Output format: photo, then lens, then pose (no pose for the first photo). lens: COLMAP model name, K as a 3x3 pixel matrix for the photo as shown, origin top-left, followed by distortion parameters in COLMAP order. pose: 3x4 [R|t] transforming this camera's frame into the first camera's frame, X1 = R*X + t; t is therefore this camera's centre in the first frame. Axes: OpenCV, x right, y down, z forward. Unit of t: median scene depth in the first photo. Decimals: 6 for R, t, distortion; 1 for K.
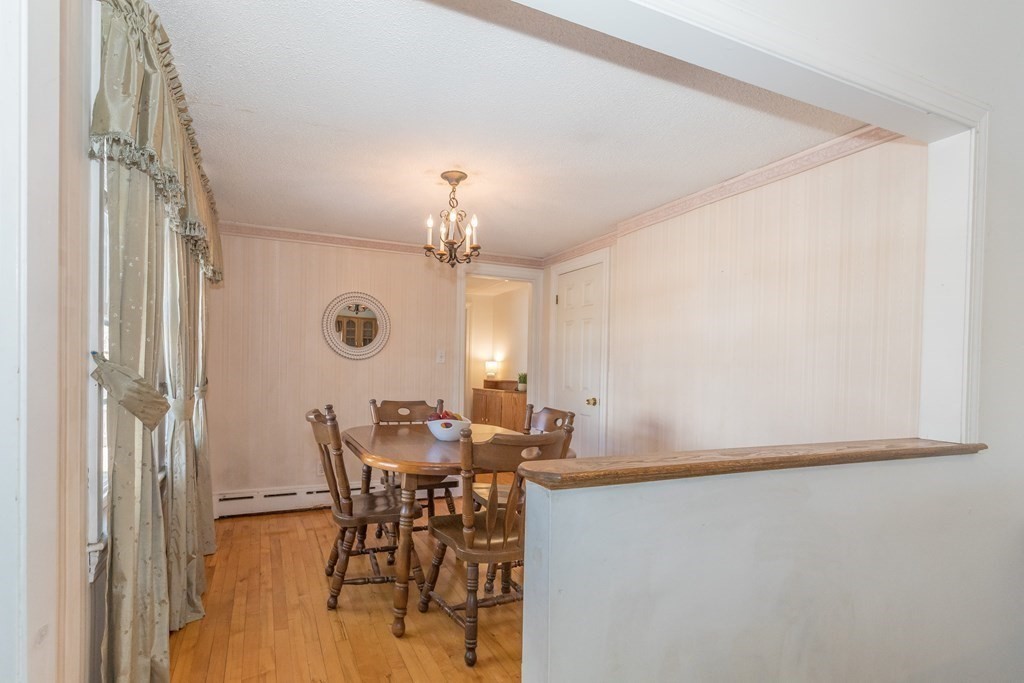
lens RADIAL K [[461.9, 0, 465.8], [0, 461.9, 375.8], [0, 0, 1]] dist [0.000471, 0.000116]
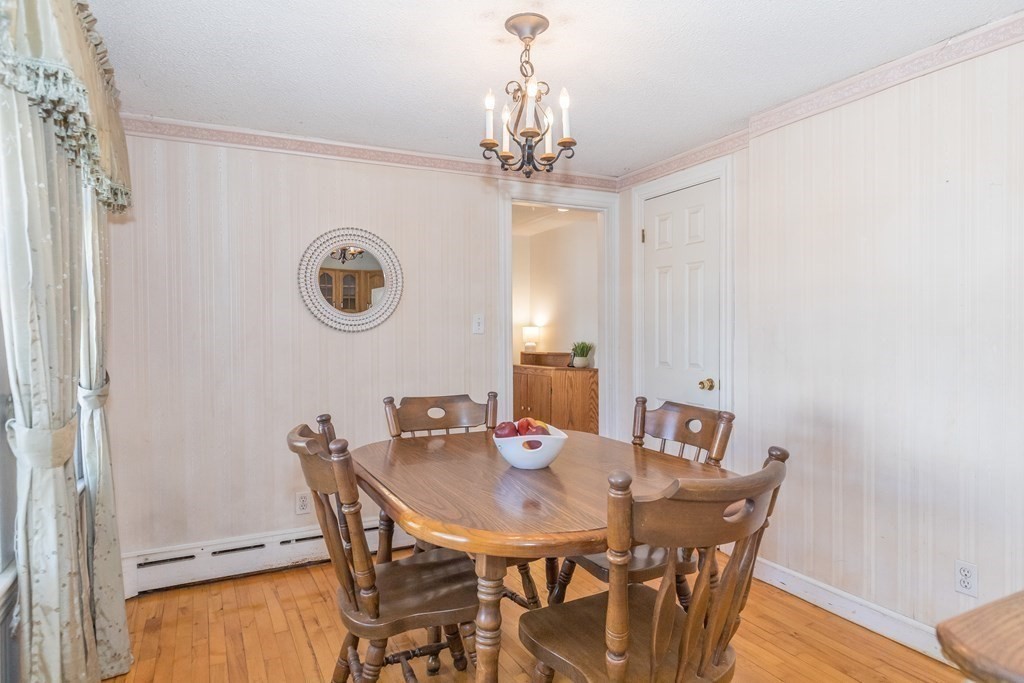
lens RADIAL K [[588.8, 0, 509.9], [0, 588.8, 342.9], [0, 0, 1]] dist [0.001150, -0.001969]
pose [[0.997358, -0.027811, 0.067116, -0.093357], [0.027785, 0.999613, 0.001317, -0.019045], [-0.067126, 0.000551, 0.997744, 0.205895]]
